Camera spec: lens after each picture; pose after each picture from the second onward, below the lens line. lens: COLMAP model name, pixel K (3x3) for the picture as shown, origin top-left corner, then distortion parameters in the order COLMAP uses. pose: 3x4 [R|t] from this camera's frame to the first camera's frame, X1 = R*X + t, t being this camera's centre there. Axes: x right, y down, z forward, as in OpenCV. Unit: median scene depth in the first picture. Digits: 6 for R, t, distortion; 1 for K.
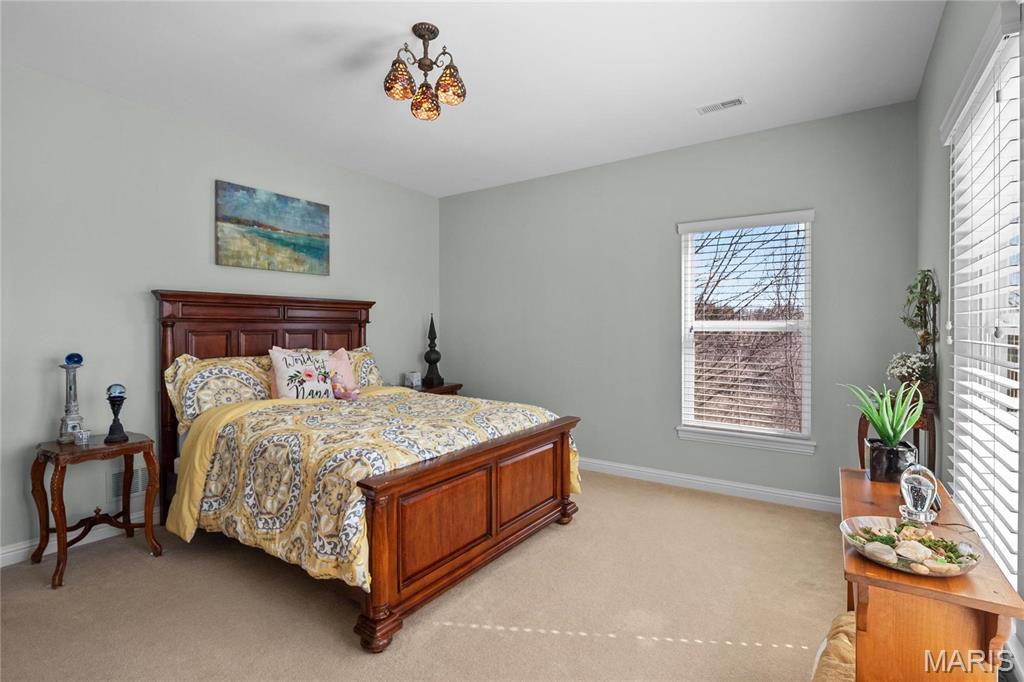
lens RADIAL K [[486.1, 0, 517.9], [0, 486.1, 339.6], [0, 0, 1]] dist [-0.002871, -0.000522]
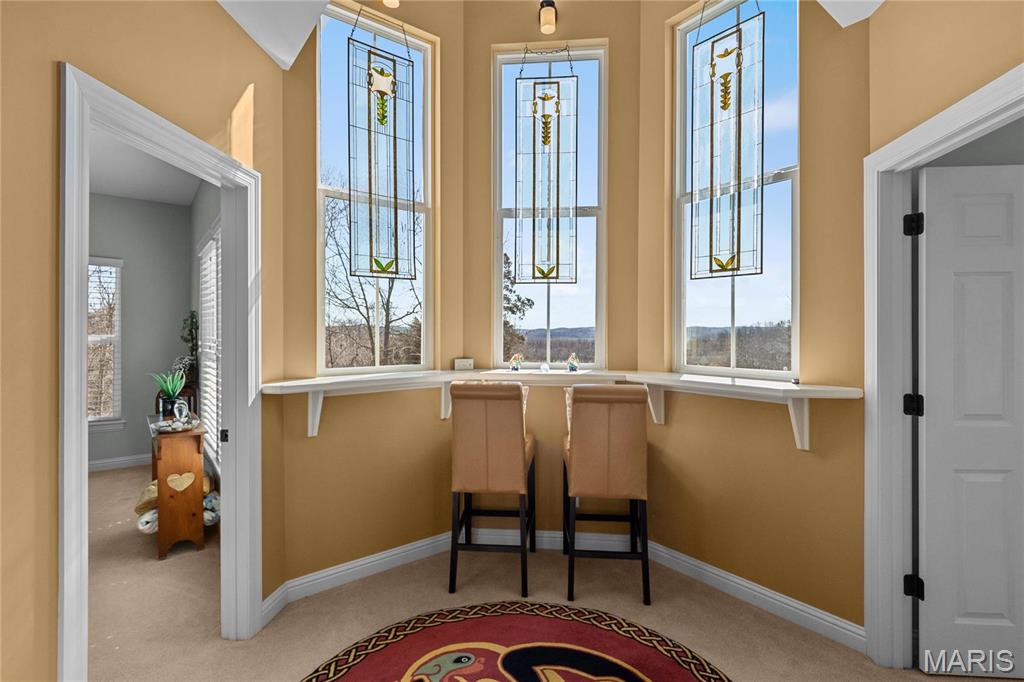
lens RADIAL K [[486.1, 0, 517.3], [0, 486.1, 339.8], [0, 0, 1]] dist [-0.002871, -0.000522]
pose [[0.306195, 0.001441, 0.951968, -0.828004], [0.003844, 0.999989, -0.002750, -0.036584], [-0.951961, 0.004501, 0.306186, -1.142266]]
